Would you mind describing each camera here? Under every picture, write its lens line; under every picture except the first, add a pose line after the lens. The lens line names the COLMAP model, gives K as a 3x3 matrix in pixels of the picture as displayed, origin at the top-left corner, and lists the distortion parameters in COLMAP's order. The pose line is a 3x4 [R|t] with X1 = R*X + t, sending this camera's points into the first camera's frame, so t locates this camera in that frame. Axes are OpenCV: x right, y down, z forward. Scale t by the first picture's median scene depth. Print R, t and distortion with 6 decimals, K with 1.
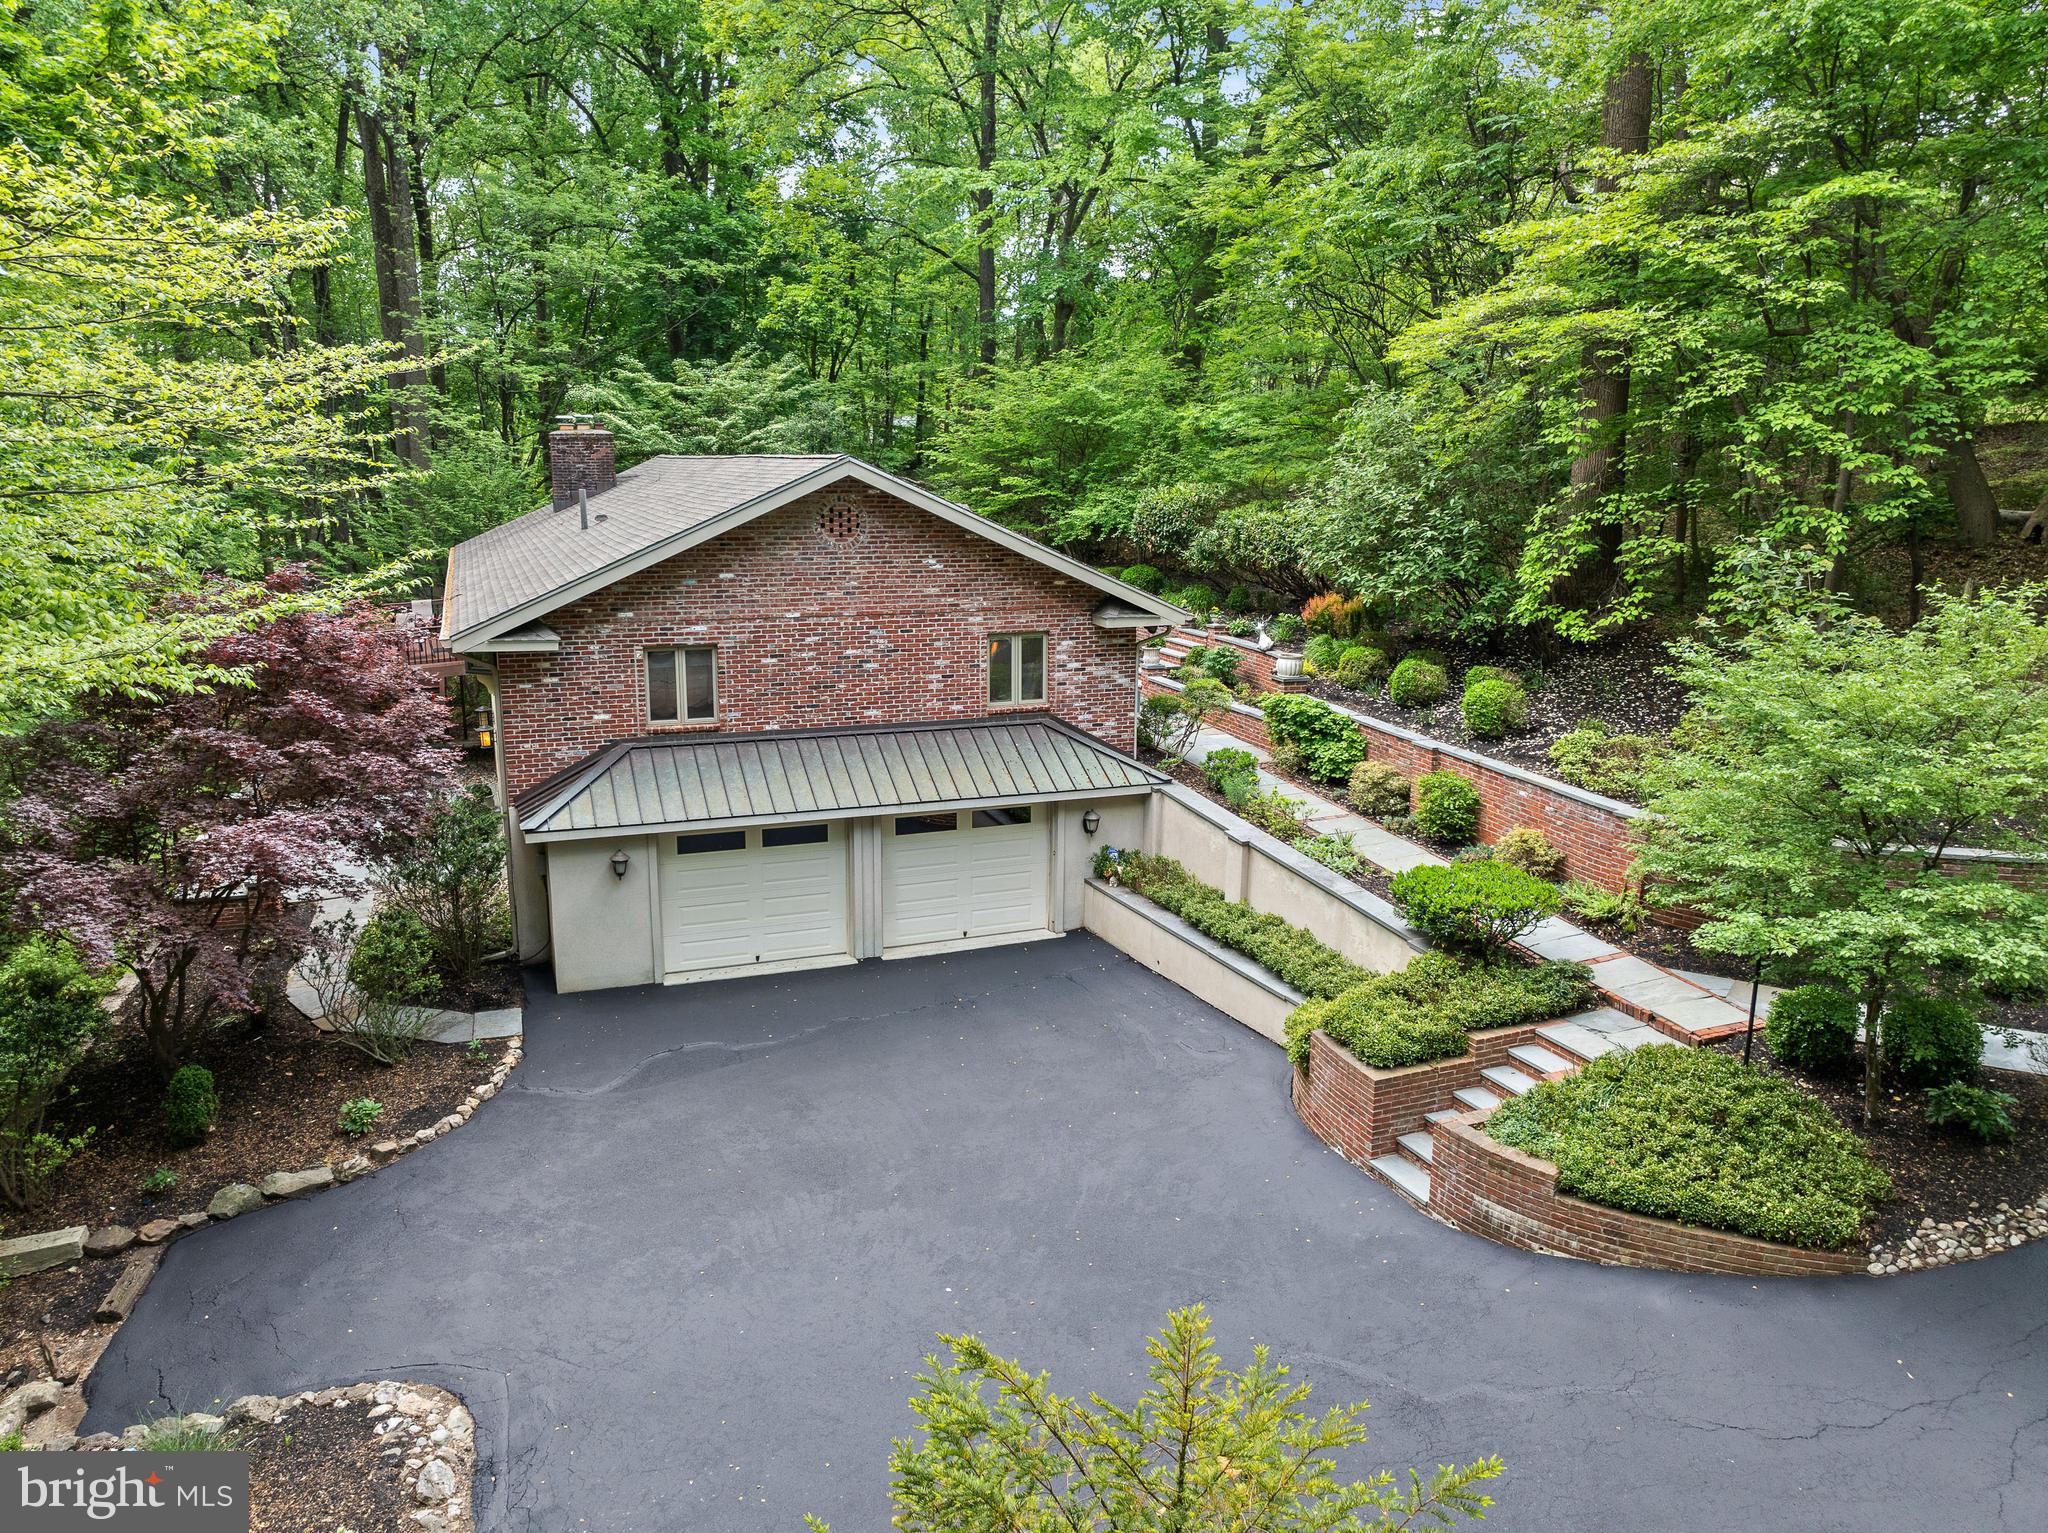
lens RADIAL K [[1399.9, 0, 1020.0], [0, 1399.9, 764.6], [0, 0, 1]] dist [-0.036407, -0.002268]
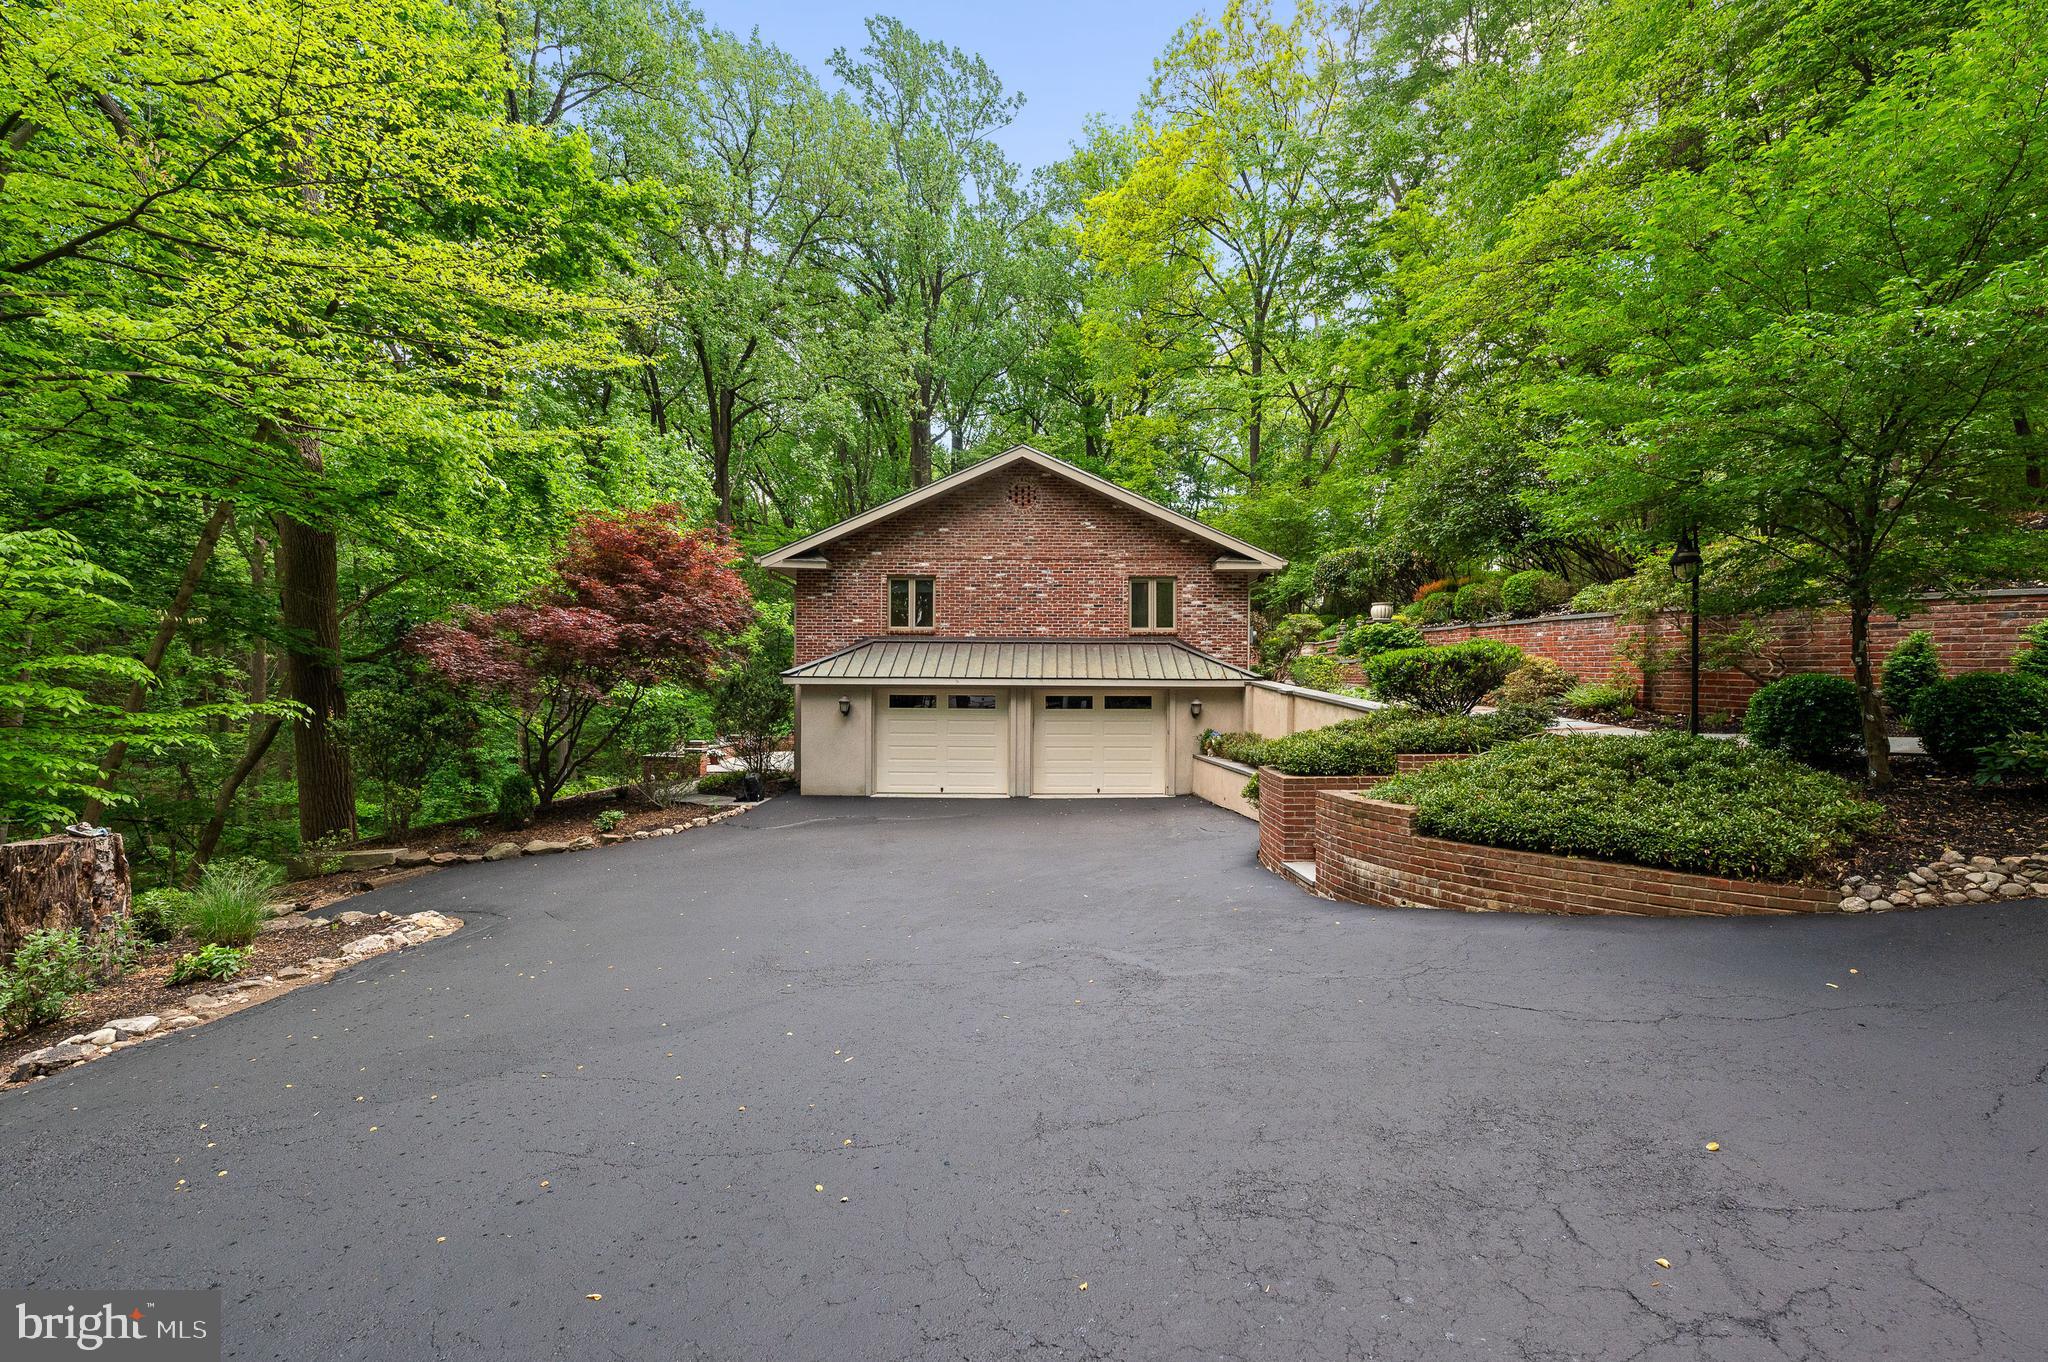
lens RADIAL K [[859.0, 0, 1026.5], [0, 859.0, 683.3], [0, 0, 1]] dist [0.000112, -0.000270]
pose [[0.934559, 0.000262, -0.355807, 0.200703], [-0.071925, 0.979494, -0.188196, 0.192884], [0.348462, 0.201472, 0.915414, 0.222277]]
